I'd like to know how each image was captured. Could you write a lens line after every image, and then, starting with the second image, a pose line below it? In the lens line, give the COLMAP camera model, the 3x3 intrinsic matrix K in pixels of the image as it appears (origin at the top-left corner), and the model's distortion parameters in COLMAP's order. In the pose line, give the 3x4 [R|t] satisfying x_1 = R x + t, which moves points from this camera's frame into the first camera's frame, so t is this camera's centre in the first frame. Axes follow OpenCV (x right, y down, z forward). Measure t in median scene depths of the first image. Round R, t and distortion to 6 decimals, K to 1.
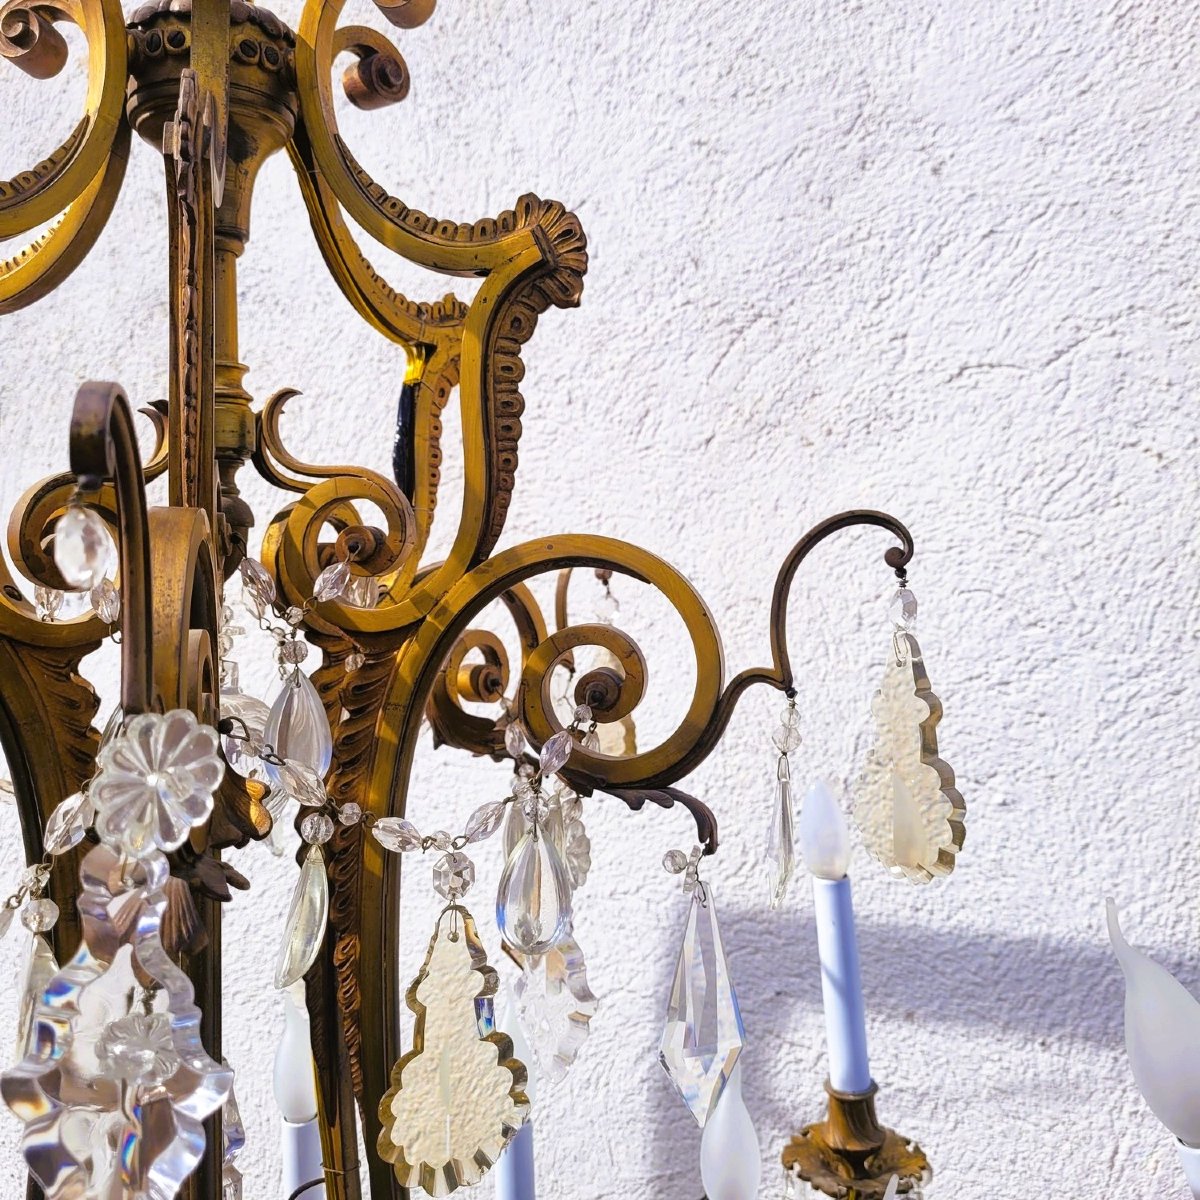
lens RADIAL K [[1238.8, 0, 585.6], [0, 1238.8, 574.9], [0, 0, 1]] dist [0.001459, 0.000000]
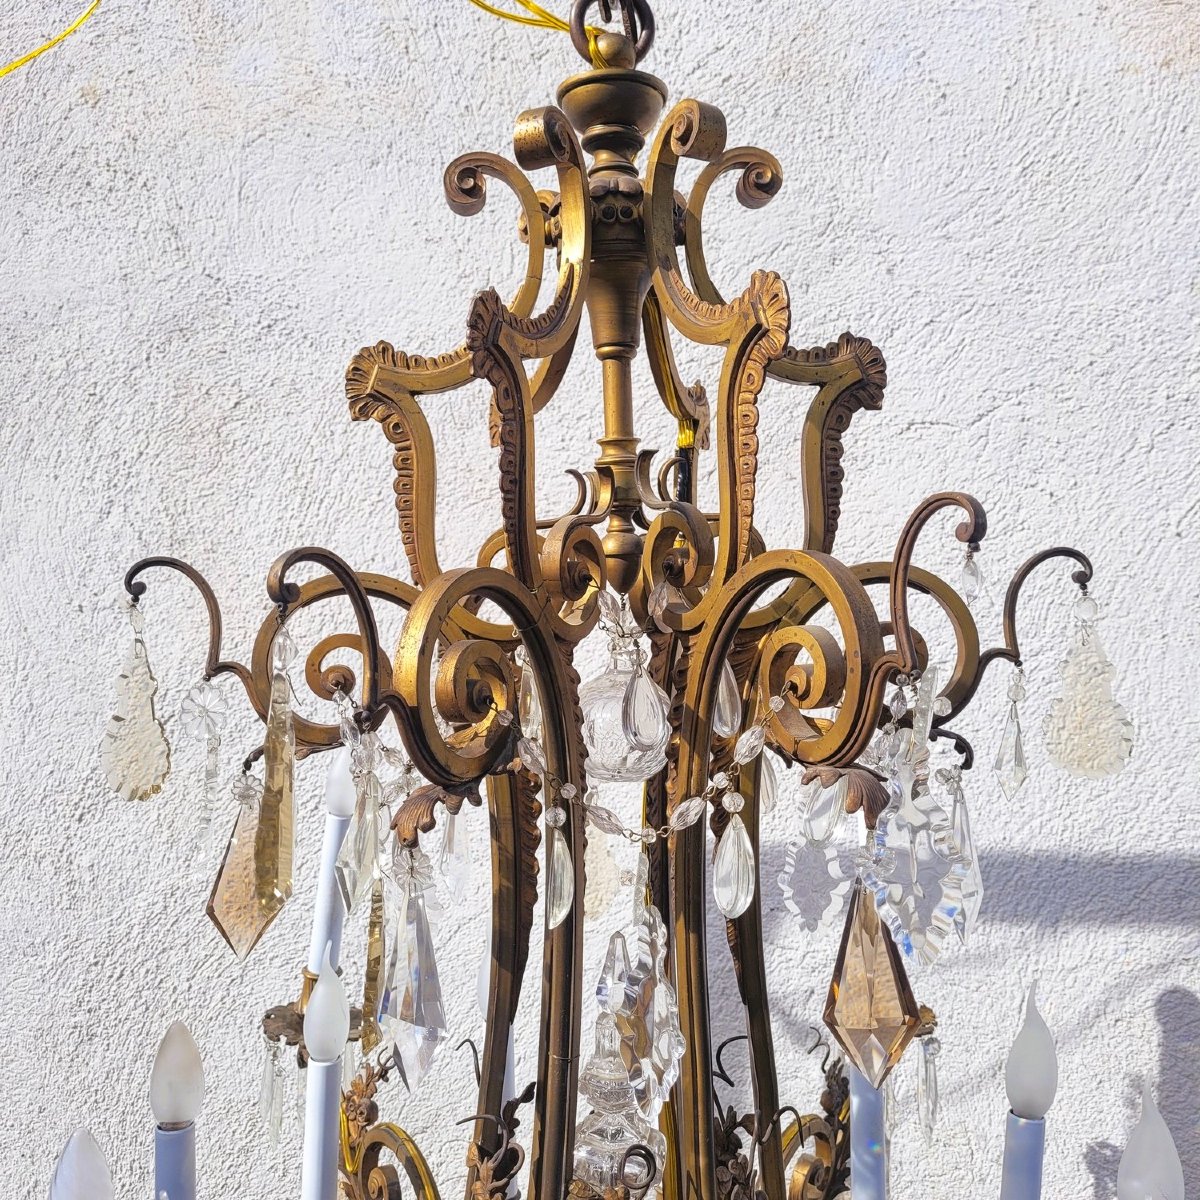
lens RADIAL K [[1238.8, 0, 591.8], [0, 1238.8, 595.1], [0, 0, 1]] dist [0.001459, 0.000000]
pose [[0.963576, -0.006577, 0.267355, -0.378383], [0.001597, 0.999821, 0.018839, -0.010735], [-0.267431, -0.017726, 0.963414, -0.180923]]
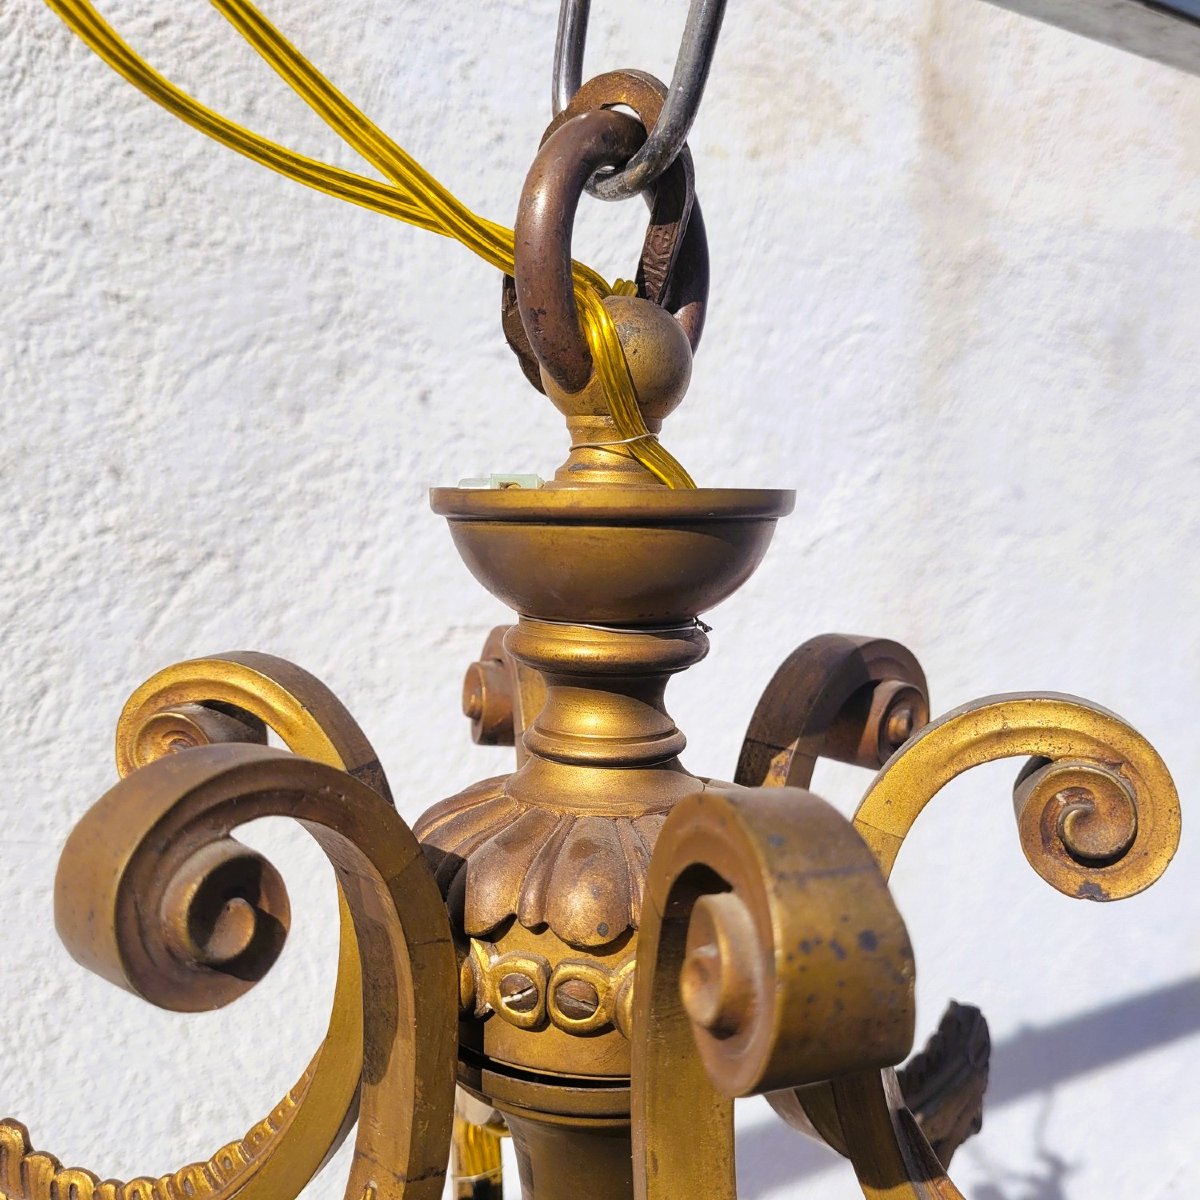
lens RADIAL K [[1238.8, 0, 609.3], [0, 1238.8, 603.5], [0, 0, 1]] dist [0.001459, 0.000000]
pose [[0.585978, -0.075477, 0.806805, -0.346418], [-0.037424, 0.992070, 0.119990, -0.299988], [-0.809463, -0.100505, 0.578506, 0.400713]]
